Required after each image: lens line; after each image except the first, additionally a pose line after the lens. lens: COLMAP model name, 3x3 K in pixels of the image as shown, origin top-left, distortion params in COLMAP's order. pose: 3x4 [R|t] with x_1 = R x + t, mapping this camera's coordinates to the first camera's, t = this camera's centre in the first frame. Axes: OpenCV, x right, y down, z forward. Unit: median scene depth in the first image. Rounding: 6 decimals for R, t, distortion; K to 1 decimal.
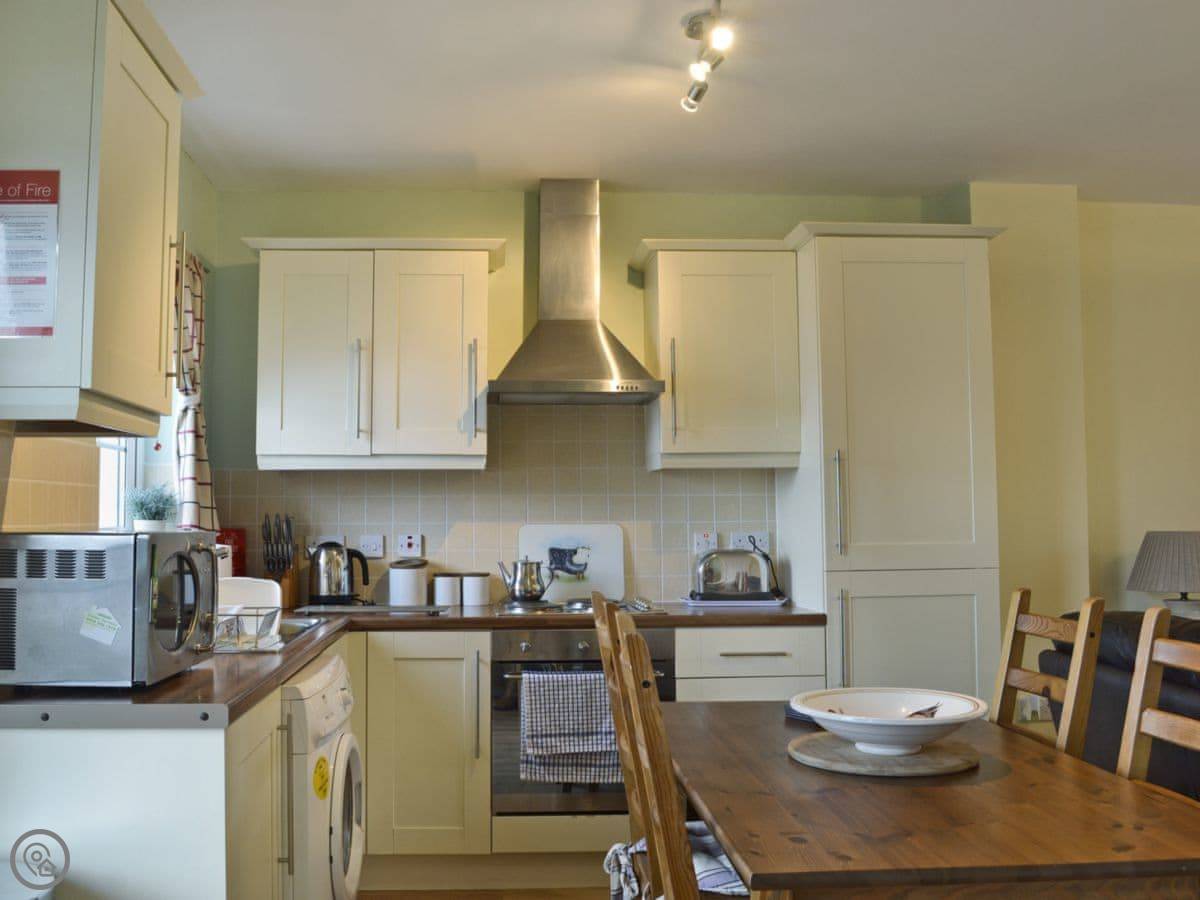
lens RADIAL K [[1073.1, 0, 600.0], [0, 1073.1, 450.0], [0, 0, 1]] dist [-0.094377, 0.001605]
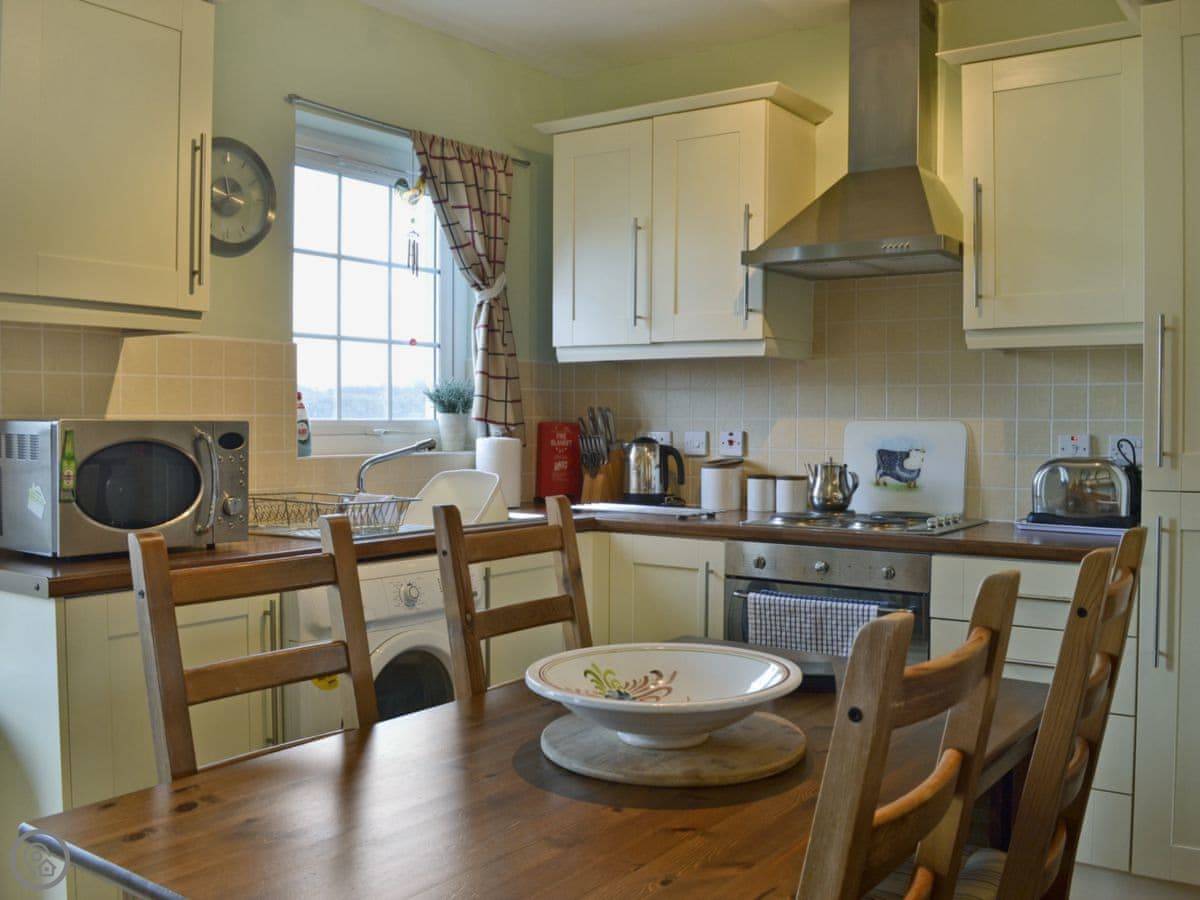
lens RADIAL K [[1138.3, 0, 600.0], [0, 1138.3, 450.0], [0, 0, 1]] dist [-0.068983, 0.000707]
pose [[0.789205, 0.025198, -0.613613, 0.340277], [0.031463, 0.996187, 0.081376, 0.014348], [0.613323, -0.083529, 0.785403, 0.187435]]
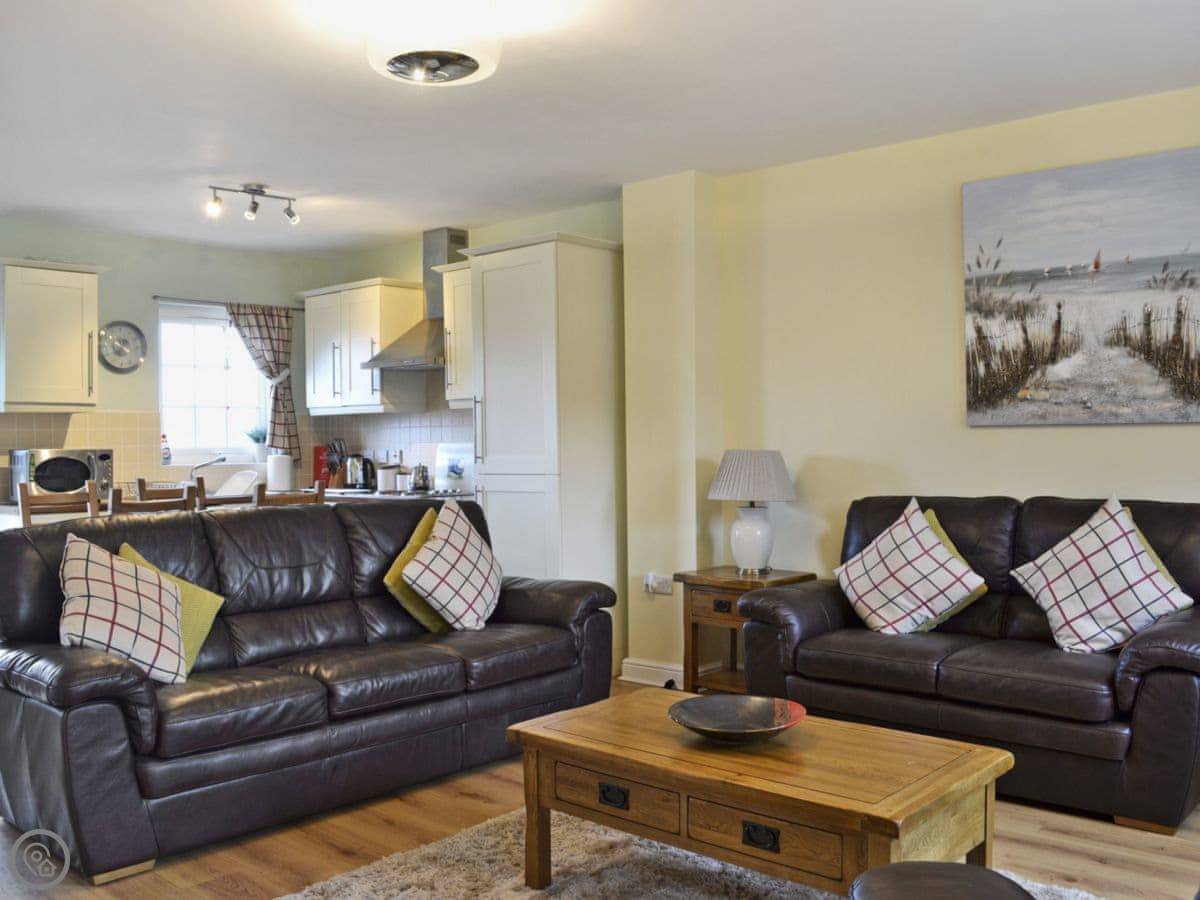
lens RADIAL K [[1138.3, 0, 600.0], [0, 1138.3, 450.0], [0, 0, 1]] dist [-0.068983, 0.000707]
pose [[0.702502, 0.003096, -0.711675, 1.404081], [0.054933, 0.996771, 0.058561, -0.009528], [0.709558, -0.080234, 0.700064, -0.041670]]
